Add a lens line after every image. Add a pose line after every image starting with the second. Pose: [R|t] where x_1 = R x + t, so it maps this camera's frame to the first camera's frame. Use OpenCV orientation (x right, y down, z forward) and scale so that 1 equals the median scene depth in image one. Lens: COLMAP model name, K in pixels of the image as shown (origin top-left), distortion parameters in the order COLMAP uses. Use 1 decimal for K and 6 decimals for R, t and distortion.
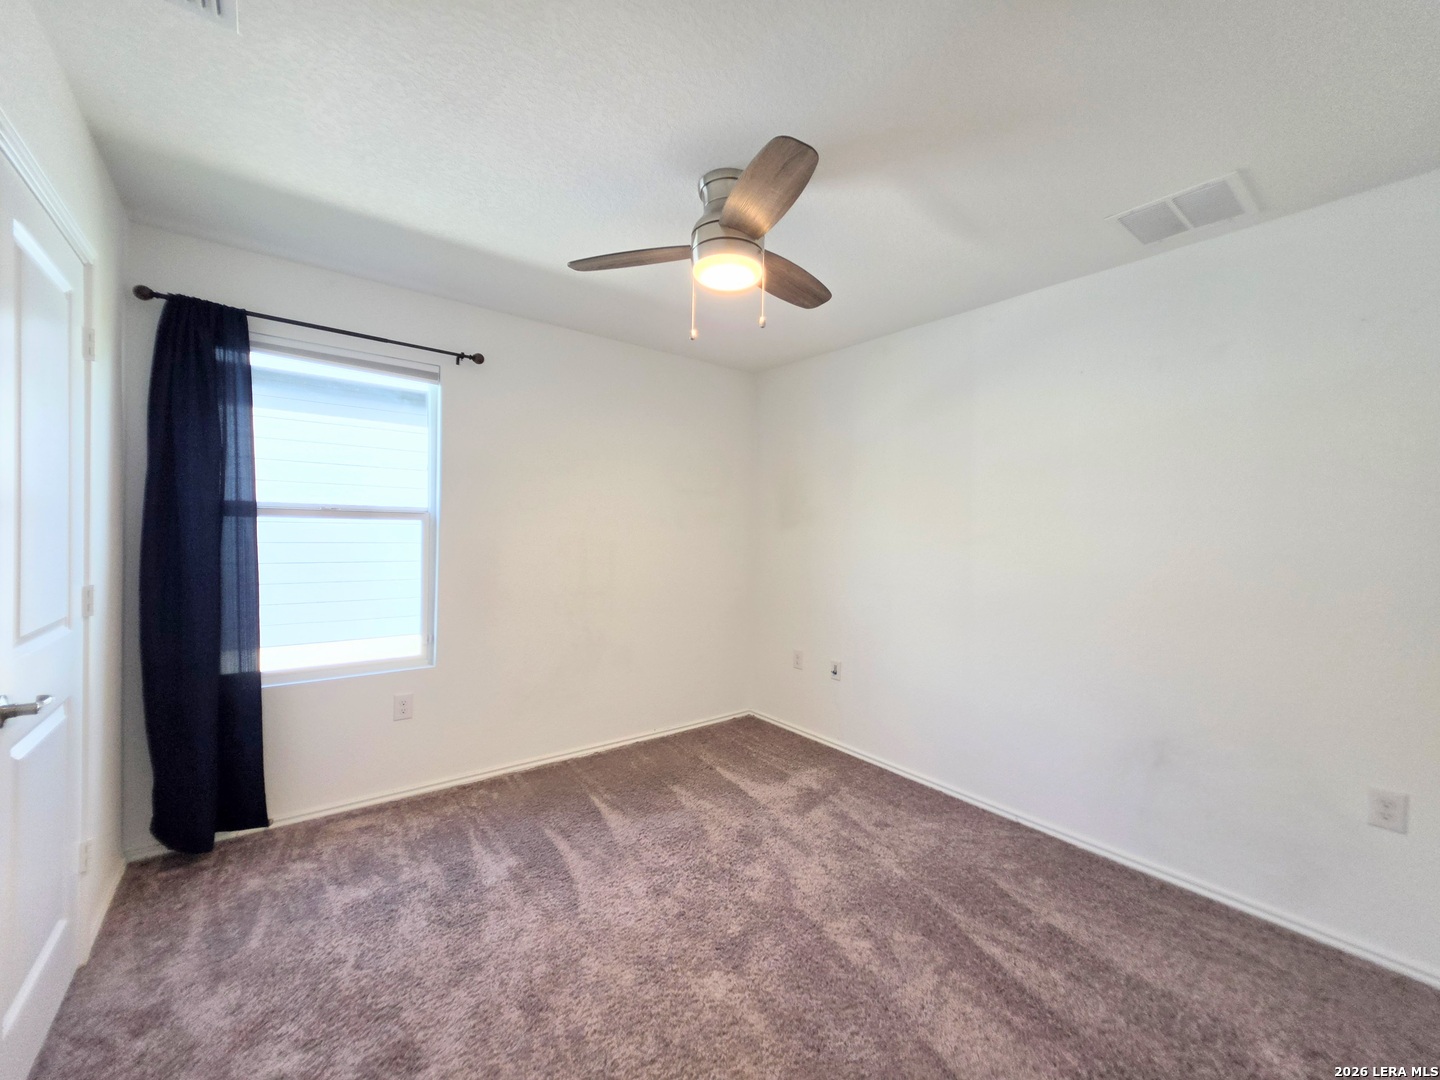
lens RADIAL K [[577.0, 0, 720.7], [0, 577.0, 534.4], [0, 0, 1]] dist [-0.002091, -0.000105]
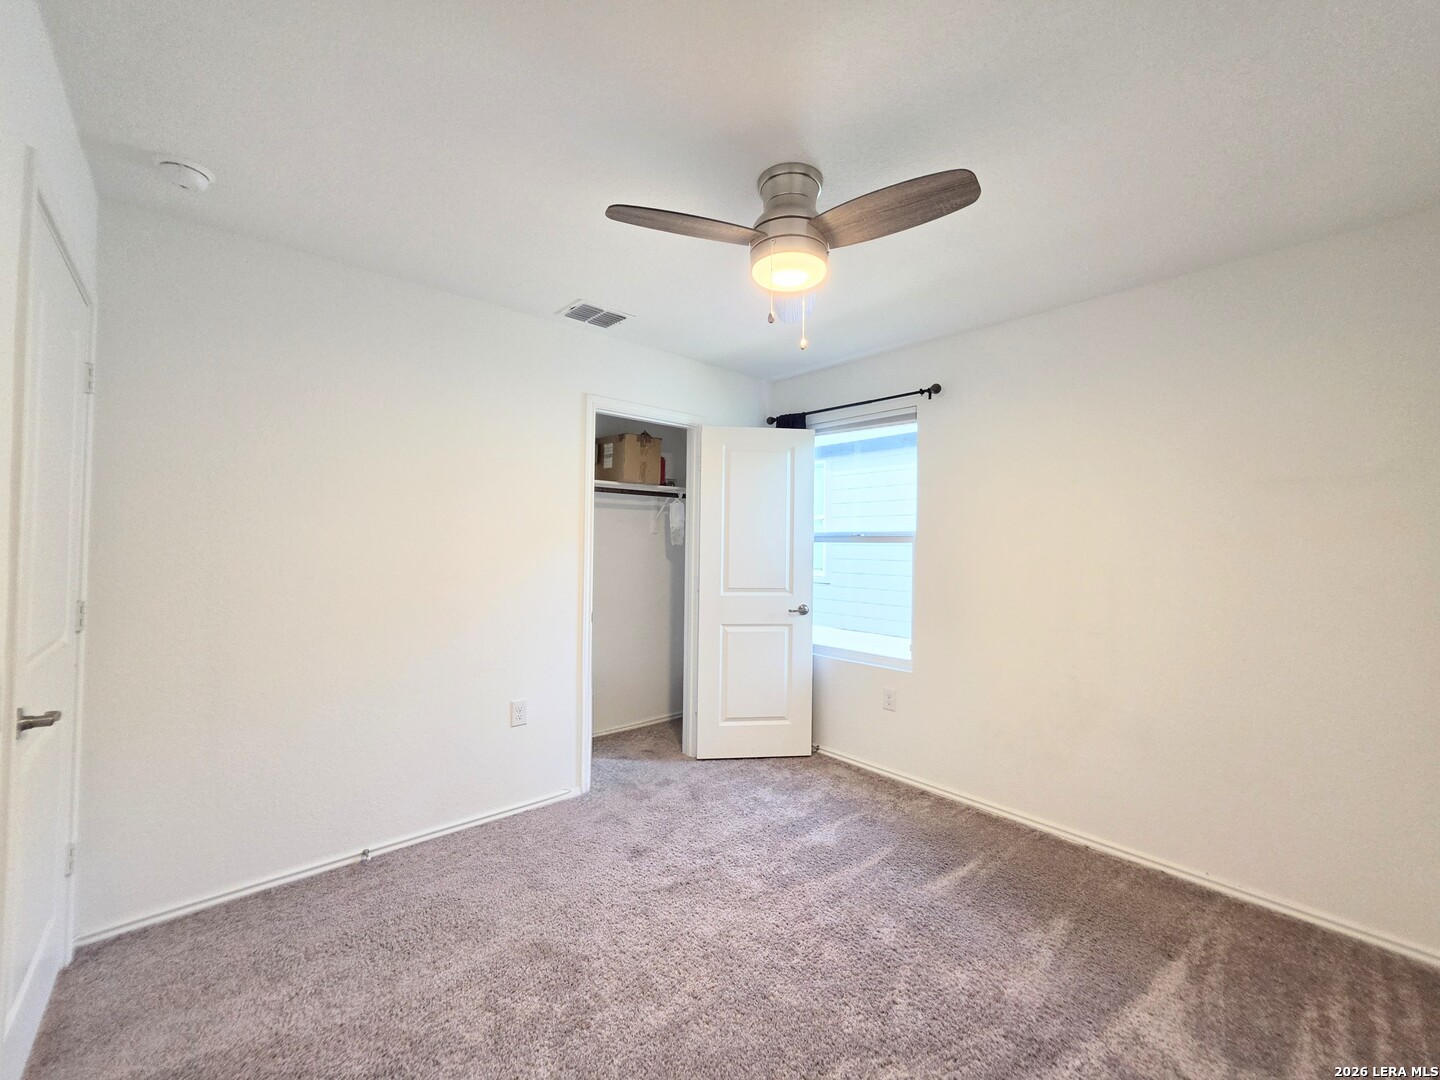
lens RADIAL K [[577.0, 0, 720.7], [0, 577.0, 534.4], [0, 0, 1]] dist [-0.002091, -0.000105]
pose [[0.071839, -0.031761, -0.996910, 0.606078], [-0.013610, 0.999369, -0.032820, 0.001710], [0.997323, 0.015926, 0.071361, 0.545120]]
